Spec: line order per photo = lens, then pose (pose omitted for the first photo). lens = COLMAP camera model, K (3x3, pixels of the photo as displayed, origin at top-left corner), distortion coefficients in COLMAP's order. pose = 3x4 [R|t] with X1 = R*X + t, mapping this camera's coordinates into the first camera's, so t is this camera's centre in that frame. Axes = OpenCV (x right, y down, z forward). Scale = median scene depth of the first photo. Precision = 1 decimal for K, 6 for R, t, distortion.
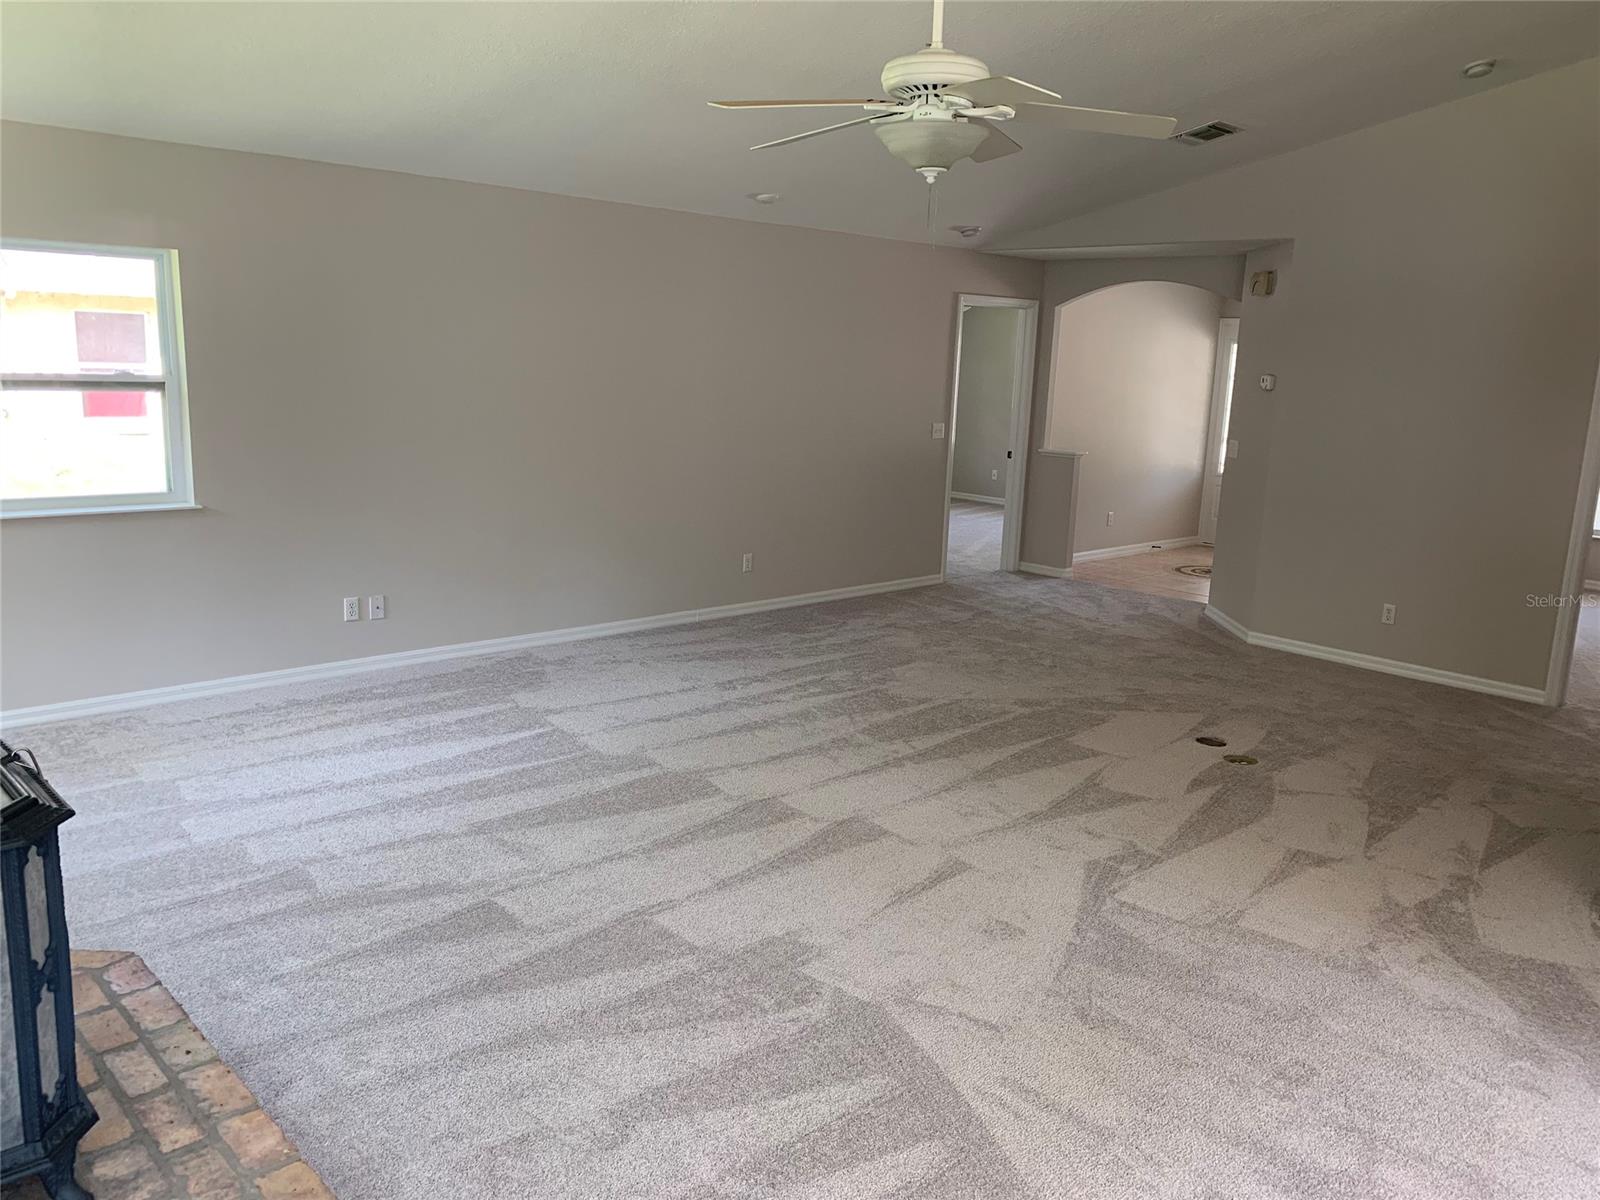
lens RADIAL K [[1215.4, 0, 800.0], [0, 1215.4, 600.0], [0, 0, 1]] dist [0.059349, -0.089136]
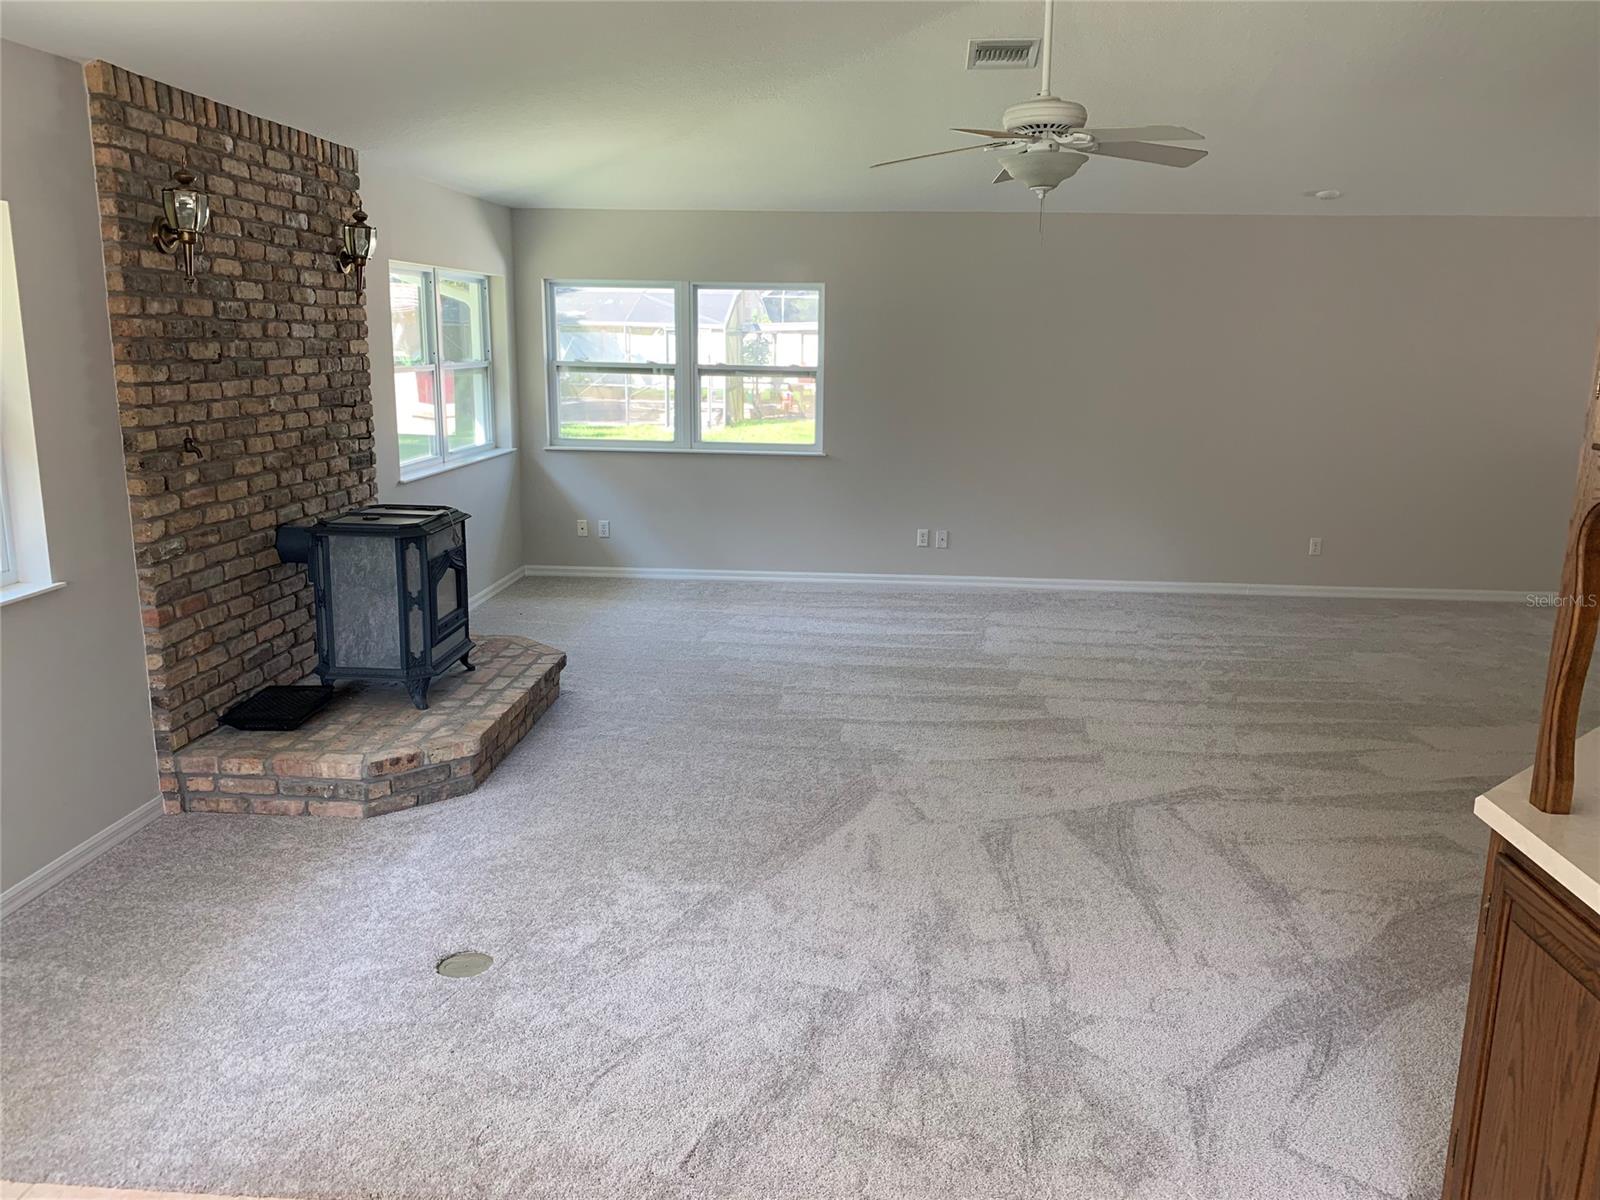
lens RADIAL K [[1212.8, 0, 800.0], [0, 1212.8, 600.0], [0, 0, 1]] dist [0.023553, -0.001191]
pose [[0.683645, 0.128726, -0.718372, 0.726338], [-0.137188, 0.989442, 0.046744, 0.044127], [0.716805, 0.066595, 0.694087, -0.042791]]
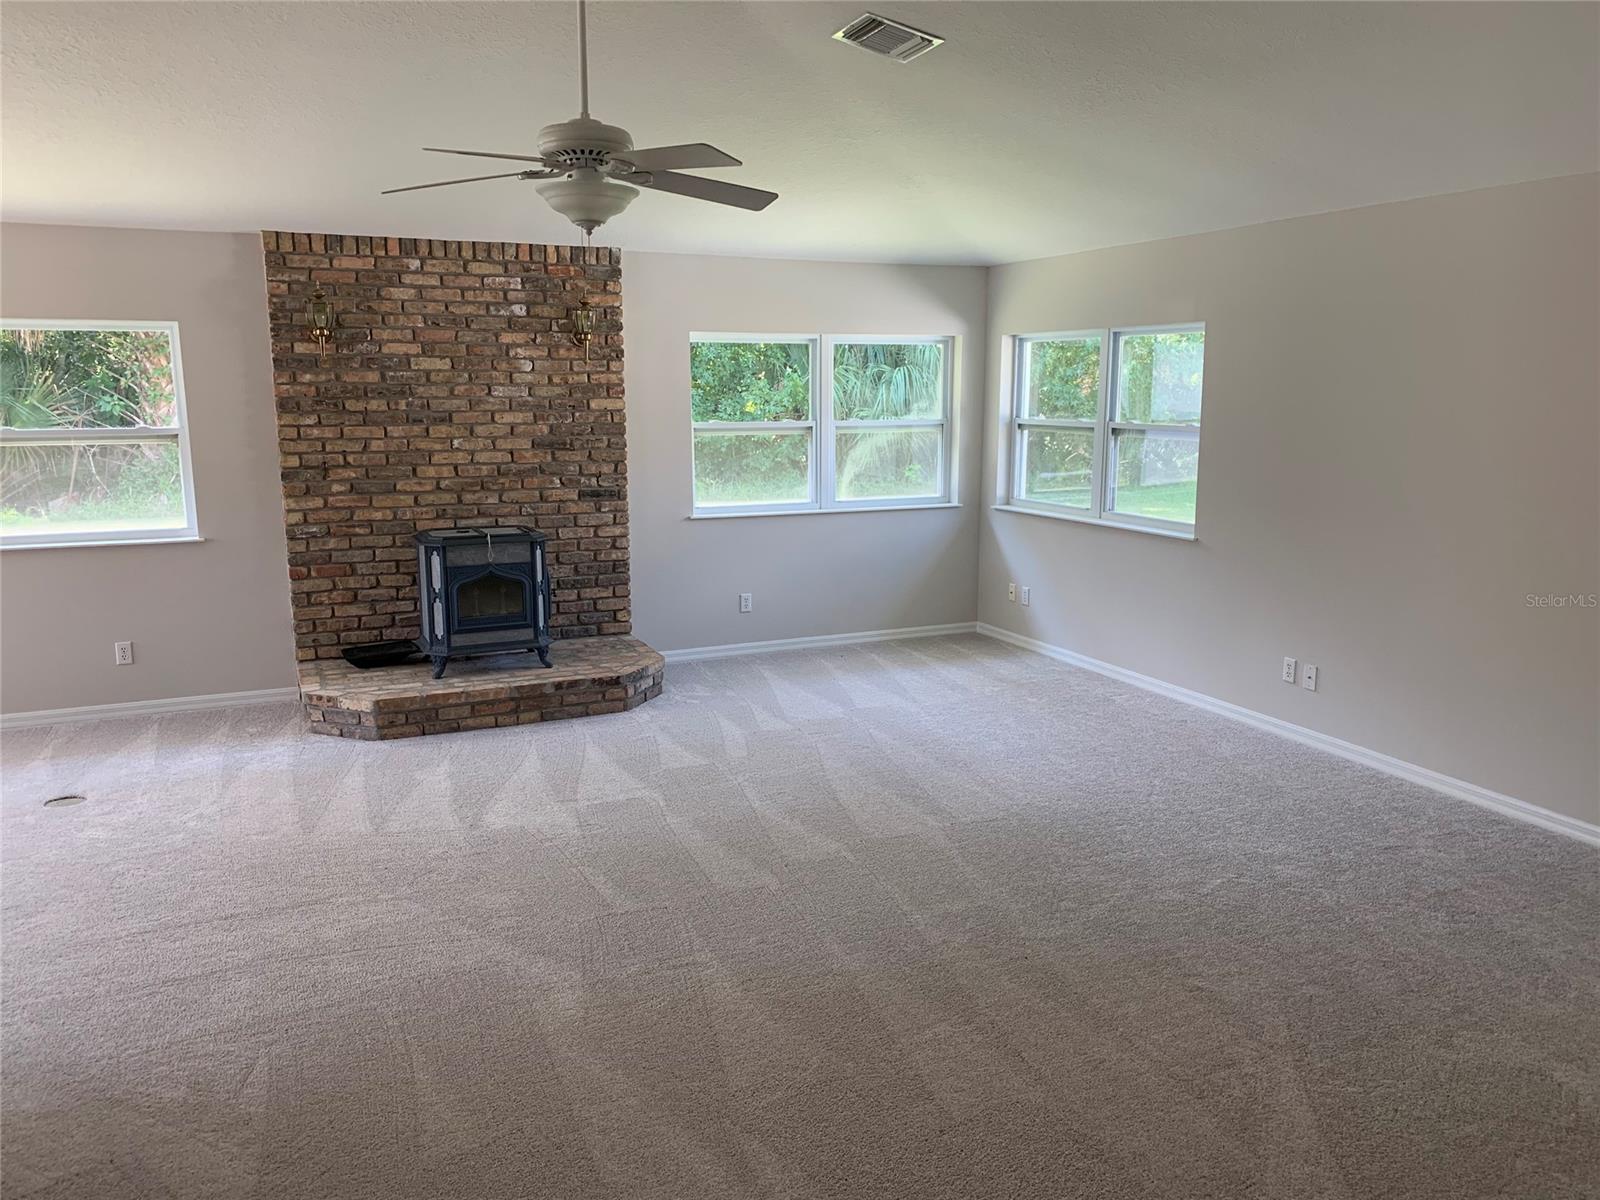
lens RADIAL K [[1212.8, 0, 800.0], [0, 1212.8, 600.0], [0, 0, 1]] dist [0.023553, -0.001191]
pose [[-0.312401, 0.133333, -0.940547, 0.915269], [-0.204716, 0.957388, 0.203716, -0.227846], [0.927630, 0.256186, -0.271793, 1.244404]]
